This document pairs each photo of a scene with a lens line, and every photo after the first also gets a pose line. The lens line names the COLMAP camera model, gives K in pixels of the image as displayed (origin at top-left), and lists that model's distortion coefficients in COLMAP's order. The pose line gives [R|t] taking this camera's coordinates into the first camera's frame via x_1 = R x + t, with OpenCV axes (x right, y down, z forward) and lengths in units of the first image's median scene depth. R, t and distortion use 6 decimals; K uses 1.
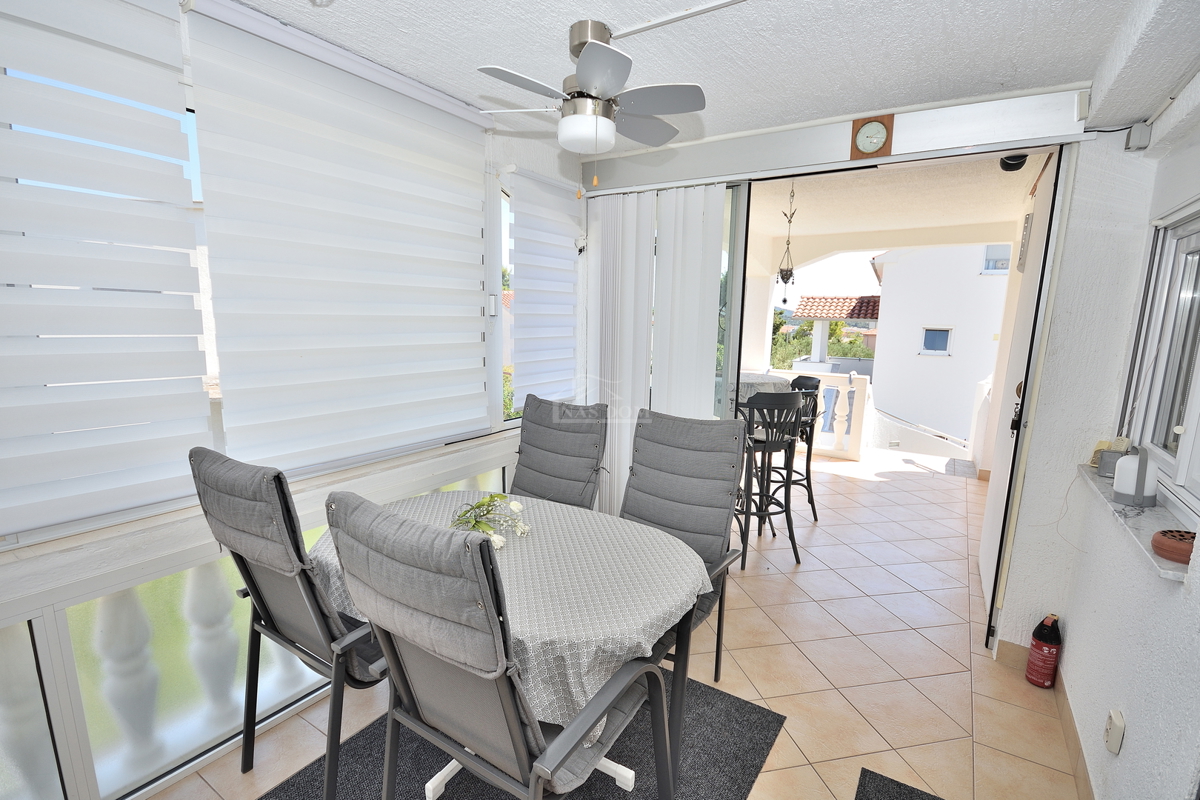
lens RADIAL K [[525.8, 0, 599.5], [0, 525.8, 408.7], [0, 0, 1]] dist [0.014107, -0.012048]
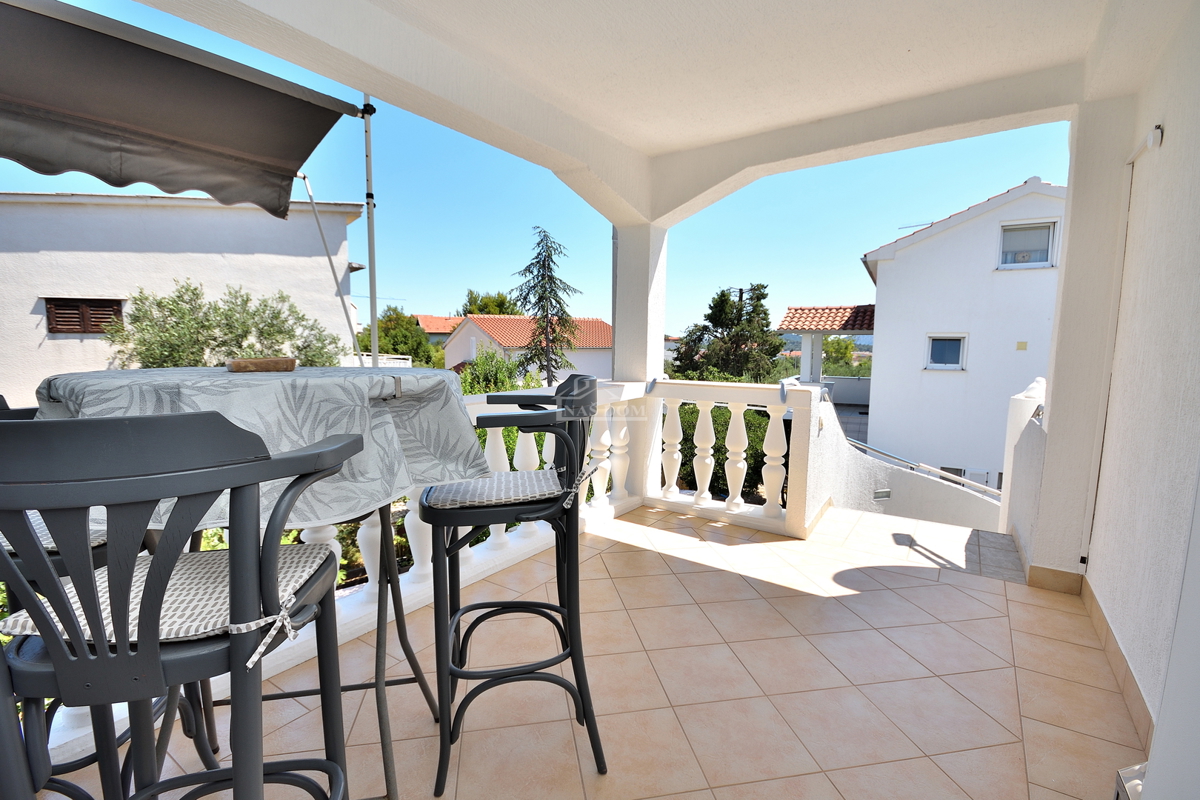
lens RADIAL K [[525.8, 0, 599.5], [0, 525.8, 408.7], [0, 0, 1]] dist [0.014107, -0.012048]
pose [[0.999695, -0.014439, -0.020050, 0.110631], [0.013362, 0.998513, -0.052847, -0.004580], [0.020783, 0.052563, 0.998401, 0.168016]]
